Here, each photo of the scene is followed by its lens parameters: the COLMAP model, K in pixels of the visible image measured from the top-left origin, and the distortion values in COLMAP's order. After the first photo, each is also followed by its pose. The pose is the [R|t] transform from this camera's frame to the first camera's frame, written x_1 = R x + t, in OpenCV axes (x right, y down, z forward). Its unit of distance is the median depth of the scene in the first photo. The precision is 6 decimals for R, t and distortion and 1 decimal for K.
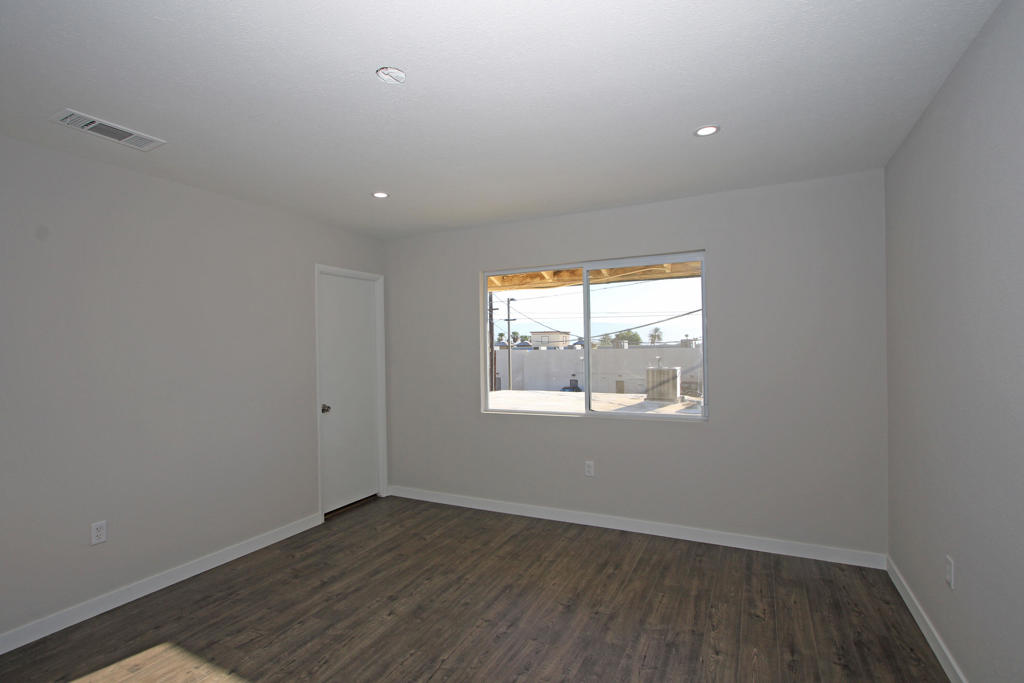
lens RADIAL K [[497.0, 0, 507.5], [0, 497.0, 348.8], [0, 0, 1]] dist [-0.018534, 0.004455]
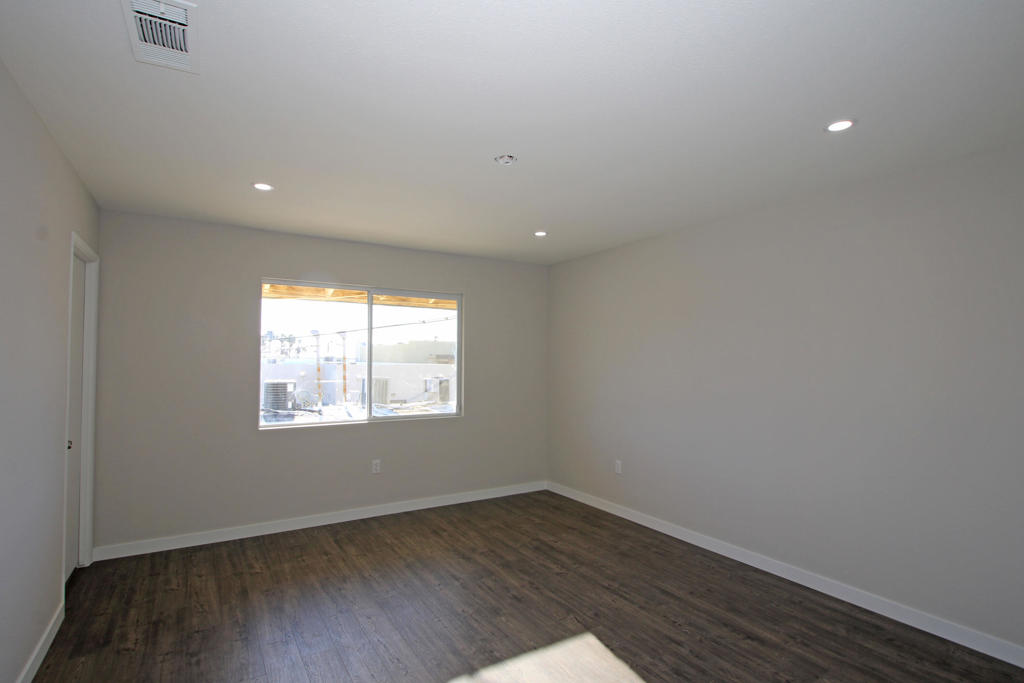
lens RADIAL K [[497.0, 0, 507.5], [0, 497.0, 348.8], [0, 0, 1]] dist [-0.018534, 0.004455]
pose [[0.517323, 0.037774, 0.854956, -0.846893], [-0.012520, 0.999253, -0.036573, 0.008356], [-0.855699, 0.008216, 0.517409, 0.180589]]
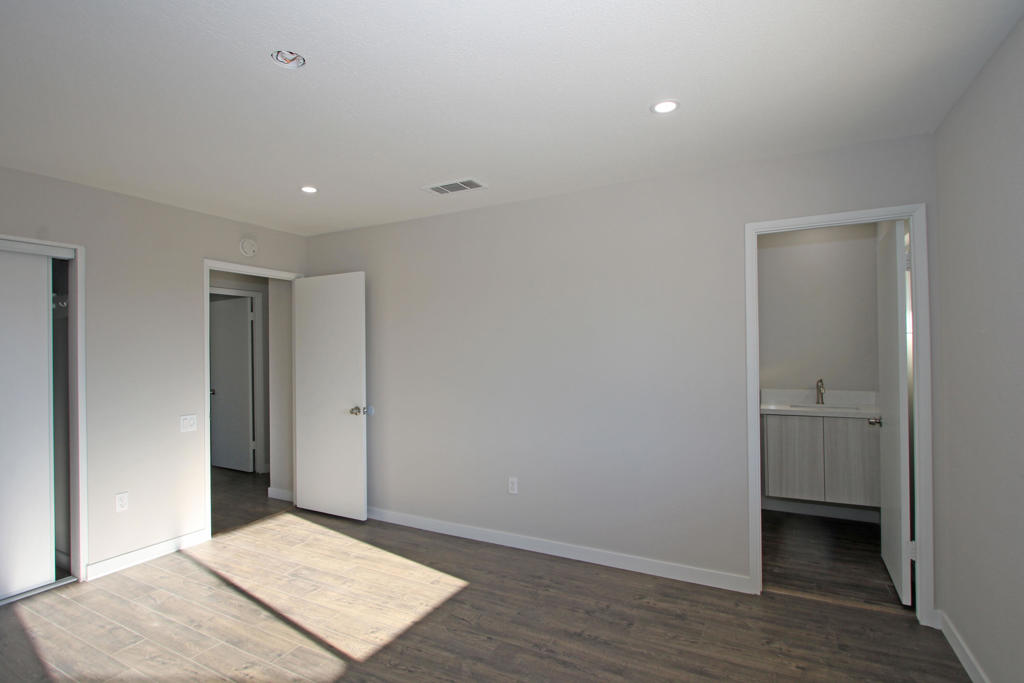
lens RADIAL K [[497.0, 0, 507.5], [0, 497.0, 348.8], [0, 0, 1]] dist [-0.018534, 0.004455]
pose [[-0.028044, 0.007233, -0.999581, 0.425835], [0.009265, 0.999933, 0.006976, -0.000566], [0.999564, -0.009066, -0.028109, 0.886405]]
